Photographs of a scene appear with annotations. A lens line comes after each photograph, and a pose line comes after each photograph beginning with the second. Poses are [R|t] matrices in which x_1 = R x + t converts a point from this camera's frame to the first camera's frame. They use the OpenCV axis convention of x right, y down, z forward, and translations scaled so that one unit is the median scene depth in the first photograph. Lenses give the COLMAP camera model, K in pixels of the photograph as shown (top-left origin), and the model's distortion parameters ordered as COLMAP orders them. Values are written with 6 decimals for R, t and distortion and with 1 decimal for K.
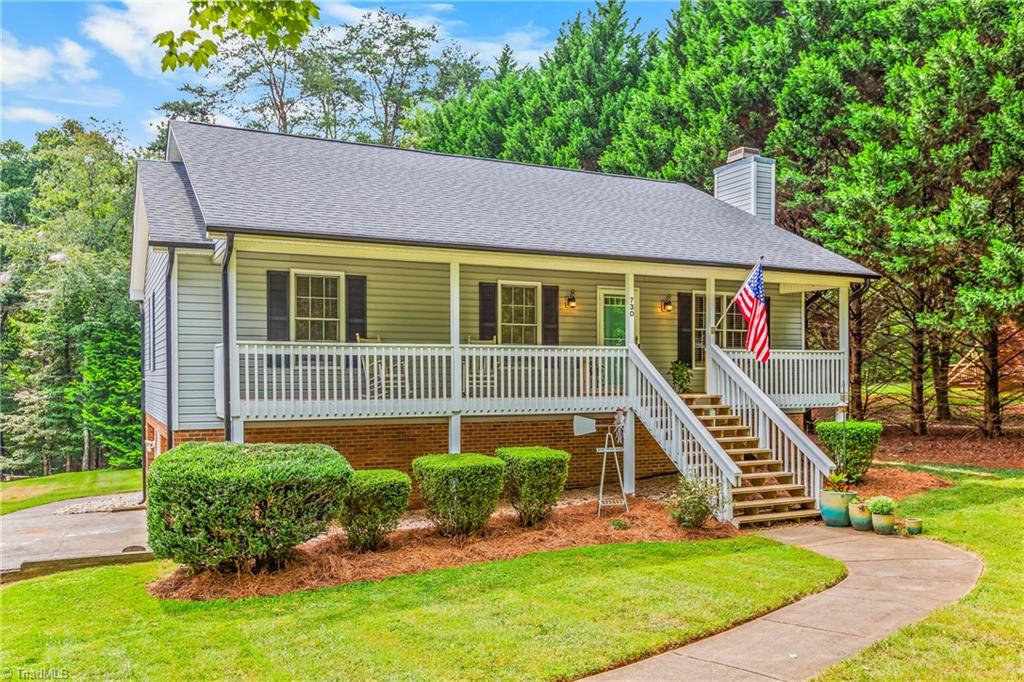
lens RADIAL K [[795.2, 0, 510.9], [0, 795.2, 342.7], [0, 0, 1]] dist [0.067211, 0.000363]
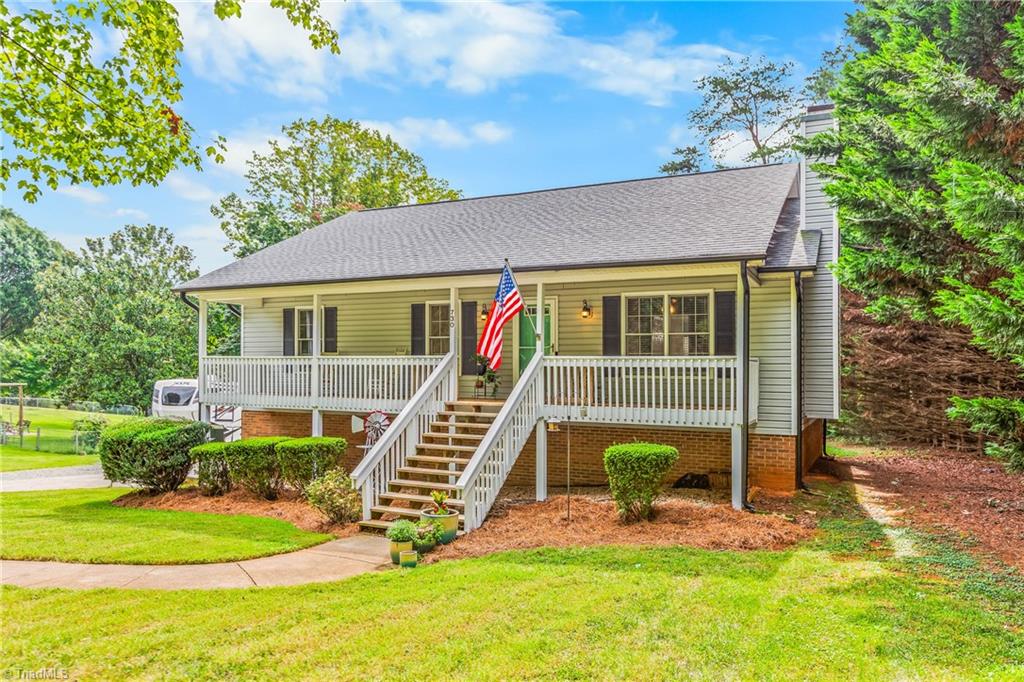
lens RADIAL K [[731.8, 0, 511.3], [0, 731.8, 344.3], [0, 0, 1]] dist [0.002120, 0.002090]
pose [[0.604256, -0.028235, -0.796290, 0.881455], [0.011718, 0.999579, -0.026551, 0.015657], [0.796704, 0.006713, 0.604332, 0.418781]]
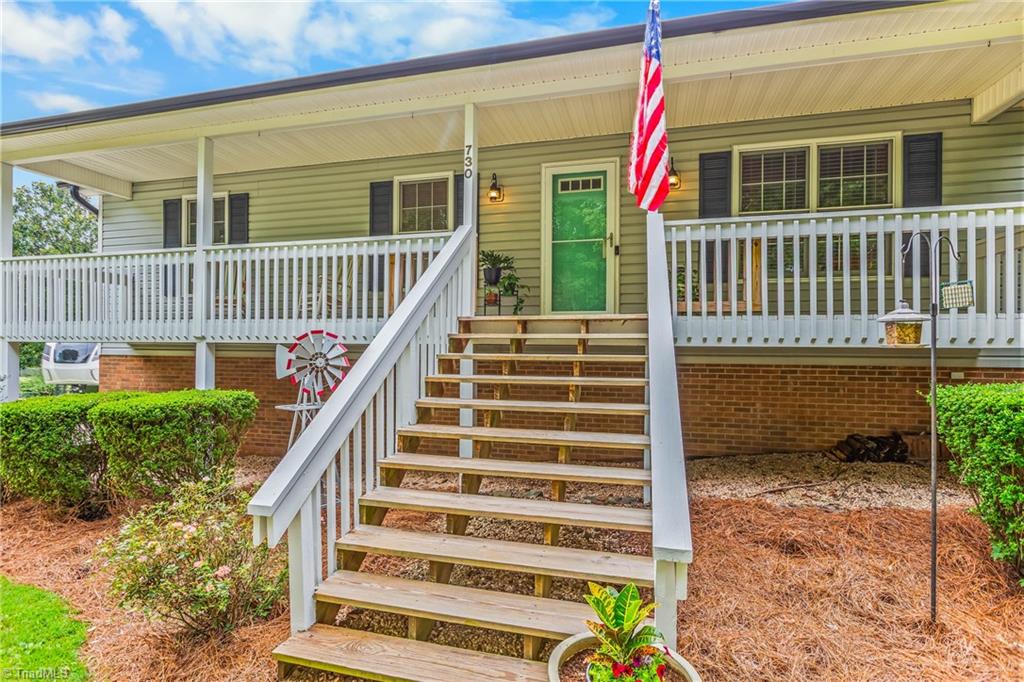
lens RADIAL K [[535.2, 0, 510.3], [0, 535.2, 314.5], [0, 0, 1]] dist [0.004908, -0.001297]
pose [[0.744774, -0.036566, -0.666315, 0.386768], [0.015156, 0.999167, -0.037891, 0.071751], [0.667145, 0.018122, 0.744707, 0.655850]]
